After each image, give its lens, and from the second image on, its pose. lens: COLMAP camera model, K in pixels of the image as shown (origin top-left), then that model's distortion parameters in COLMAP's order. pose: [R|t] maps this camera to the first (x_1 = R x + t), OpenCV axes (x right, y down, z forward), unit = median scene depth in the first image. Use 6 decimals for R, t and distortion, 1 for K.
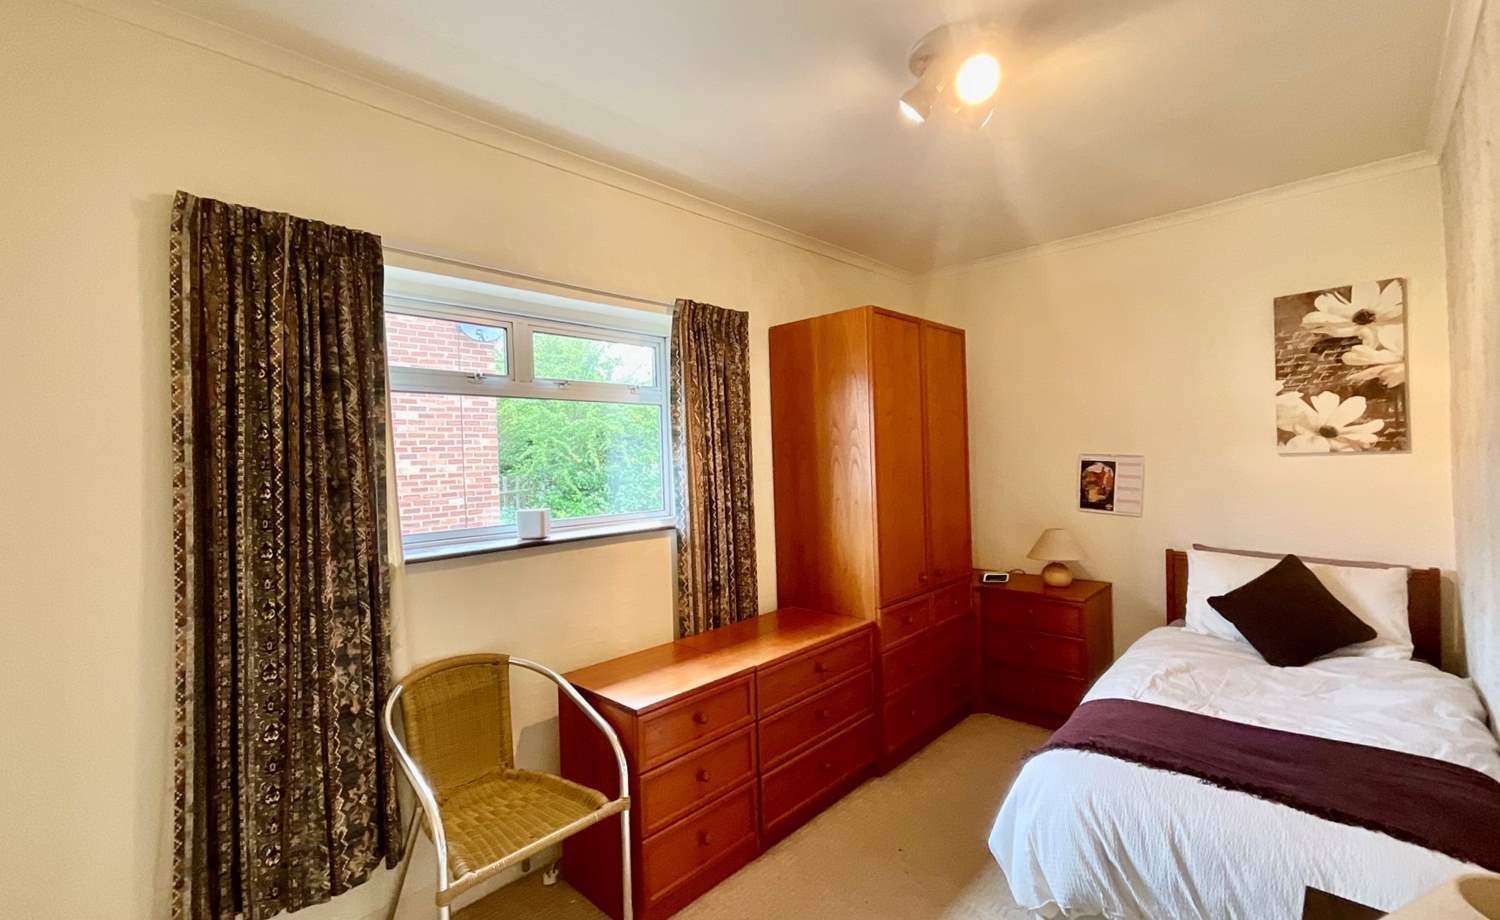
lens RADIAL K [[601.4, 0, 750.0], [0, 601.4, 460.0], [0, 0, 1]] dist [0.000121, -0.000301]
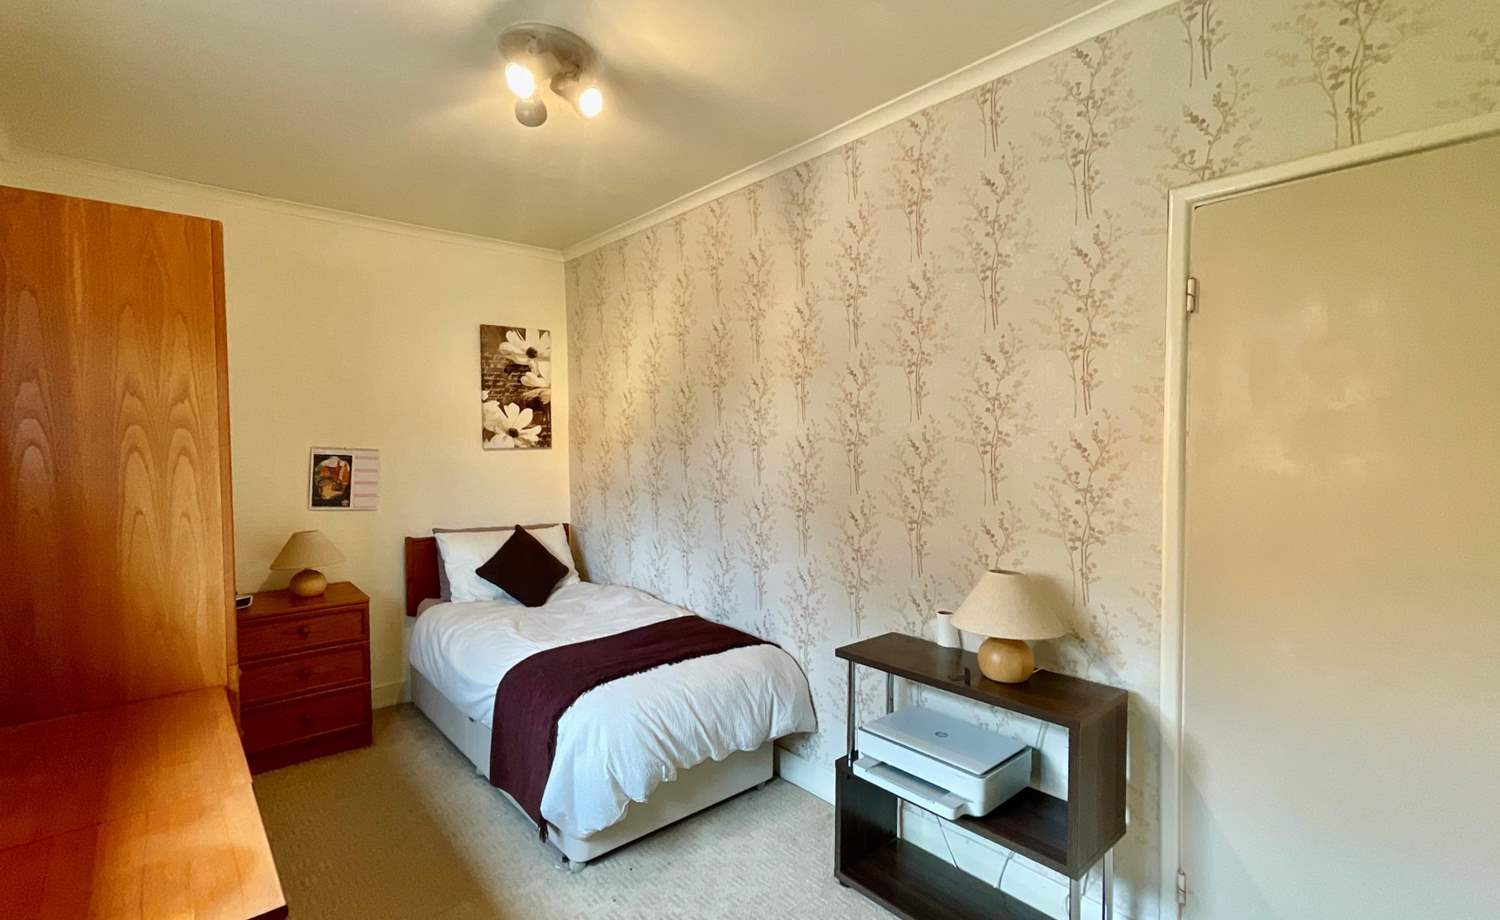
lens RADIAL K [[625.7, 0, 750.0], [0, 625.7, 460.0], [0, 0, 1]] dist [-0.001349, -0.000165]
pose [[0.153974, -0.005850, 0.988058, -0.349637], [0.003890, 0.999978, 0.005314, 0.008884], [-0.988067, 0.003025, 0.153993, 0.260986]]
